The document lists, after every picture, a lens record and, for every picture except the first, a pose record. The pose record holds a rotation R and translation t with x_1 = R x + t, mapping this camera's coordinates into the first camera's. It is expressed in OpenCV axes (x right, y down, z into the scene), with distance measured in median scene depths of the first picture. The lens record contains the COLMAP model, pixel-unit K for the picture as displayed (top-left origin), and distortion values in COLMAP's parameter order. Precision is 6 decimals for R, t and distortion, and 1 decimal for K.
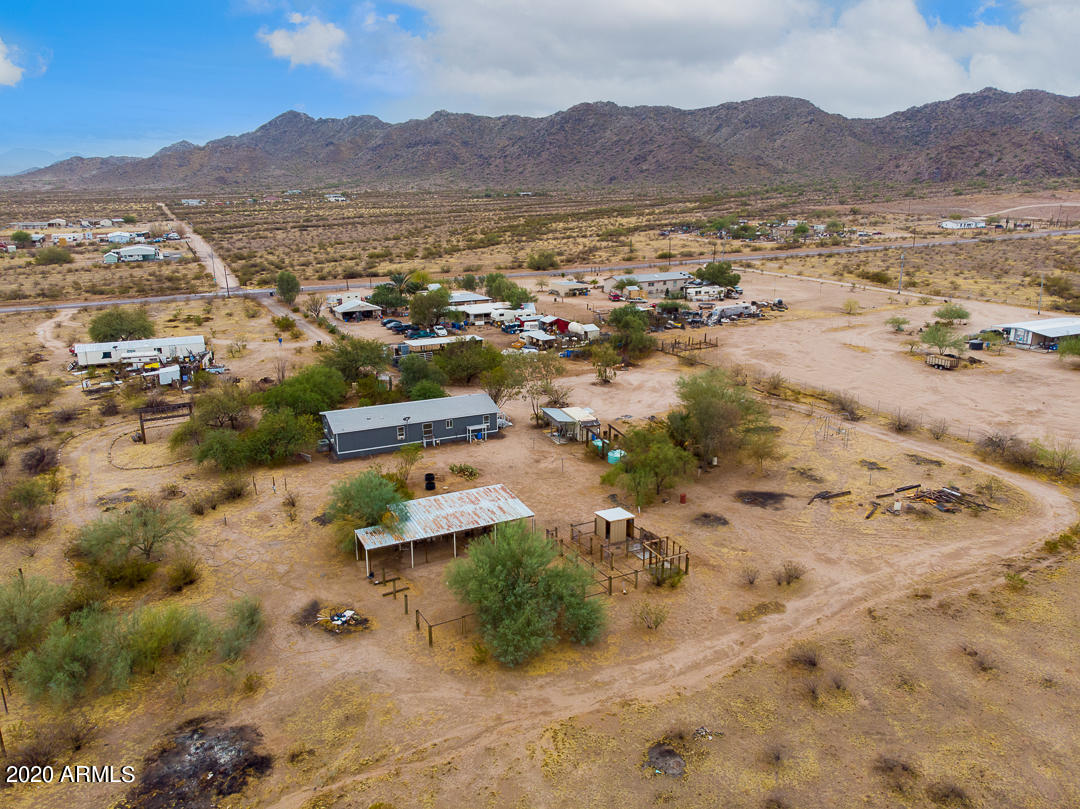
lens RADIAL K [[841.9, 0, 540.0], [0, 841.9, 404.5], [0, 0, 1]] dist [0.009696, 0.037254]
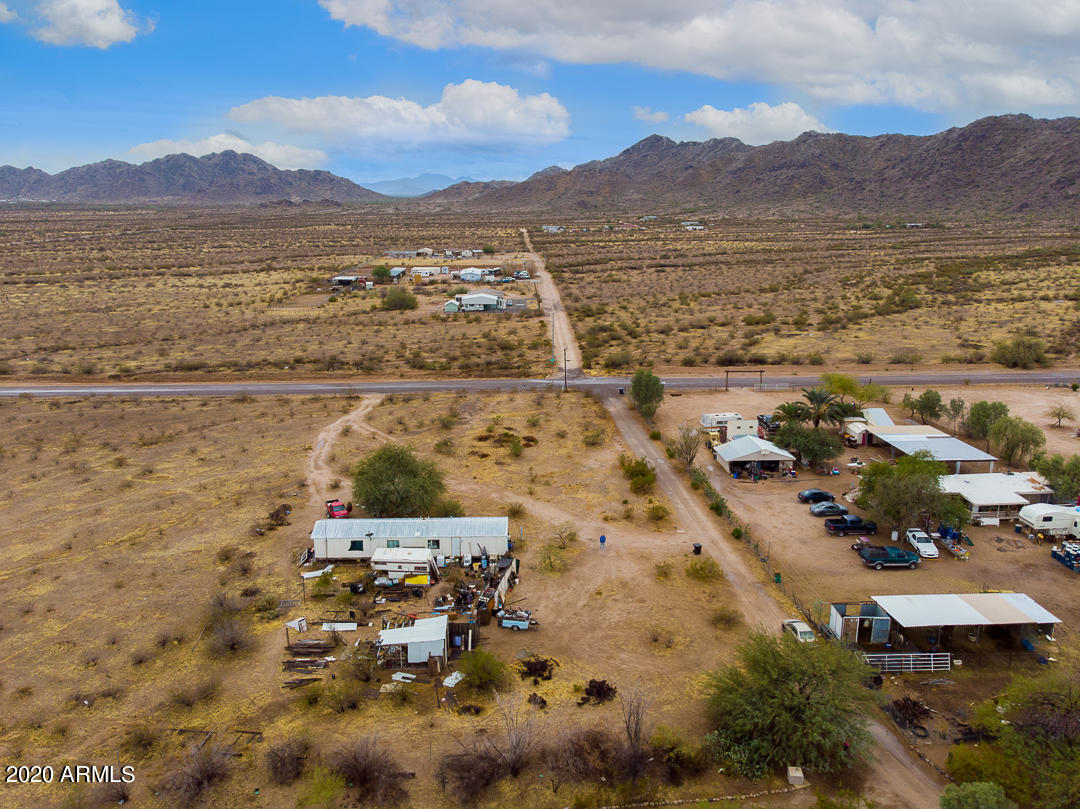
lens RADIAL K [[841.9, 0, 540.0], [0, 841.9, 404.5], [0, 0, 1]] dist [0.009696, 0.037254]
pose [[0.921333, 0.099403, -0.375852, -0.059577], [-0.108500, 0.994092, -0.003056, -0.058483], [0.373328, 0.043595, 0.926675, 0.165751]]
